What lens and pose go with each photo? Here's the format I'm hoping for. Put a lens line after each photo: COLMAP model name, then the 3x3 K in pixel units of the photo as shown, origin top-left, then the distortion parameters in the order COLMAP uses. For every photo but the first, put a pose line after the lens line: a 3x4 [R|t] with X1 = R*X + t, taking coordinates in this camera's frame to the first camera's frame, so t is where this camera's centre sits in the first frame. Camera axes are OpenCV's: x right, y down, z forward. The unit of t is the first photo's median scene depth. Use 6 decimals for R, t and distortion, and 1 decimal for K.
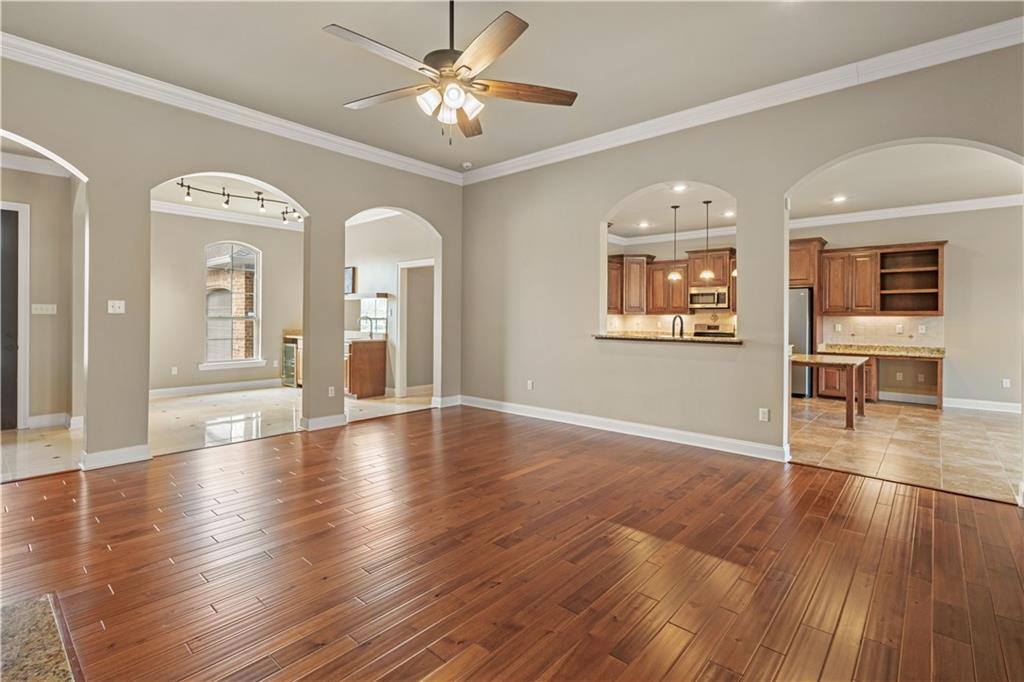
lens RADIAL K [[470.6, 0, 513.6], [0, 470.6, 315.9], [0, 0, 1]] dist [-0.002666, -0.000414]
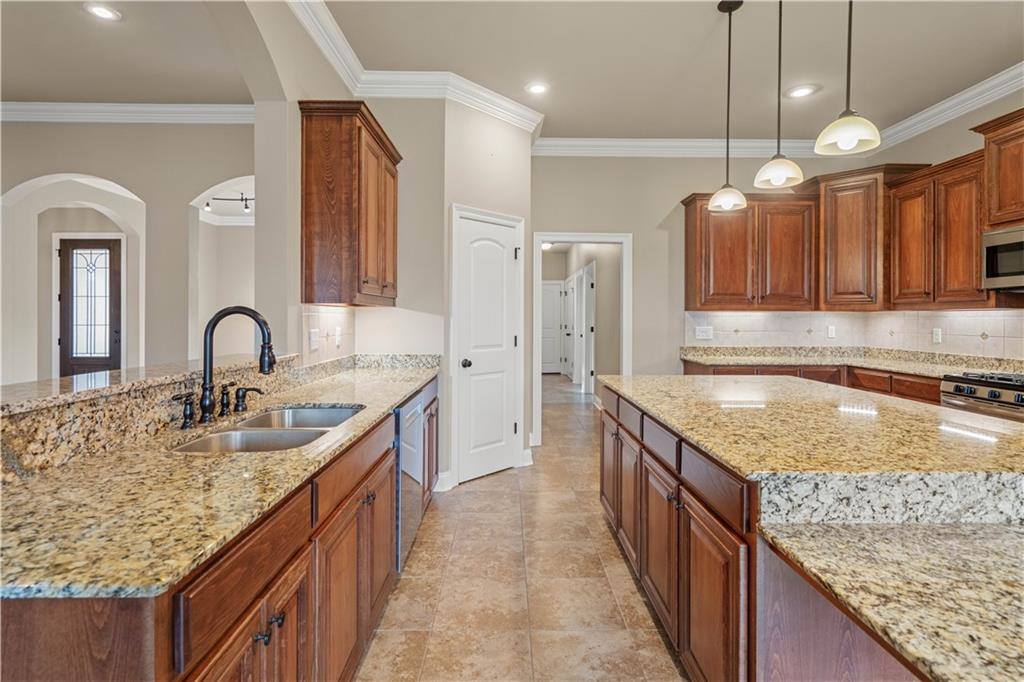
lens RADIAL K [[491.4, 0, 515.3], [0, 491.4, 316.3], [0, 0, 1]] dist [0.000365, -0.000091]
pose [[0.678170, -0.006620, -0.734875, 0.496392], [0.005814, 0.999976, -0.003642, 0.003040], [0.734882, -0.001803, 0.678192, 0.613535]]
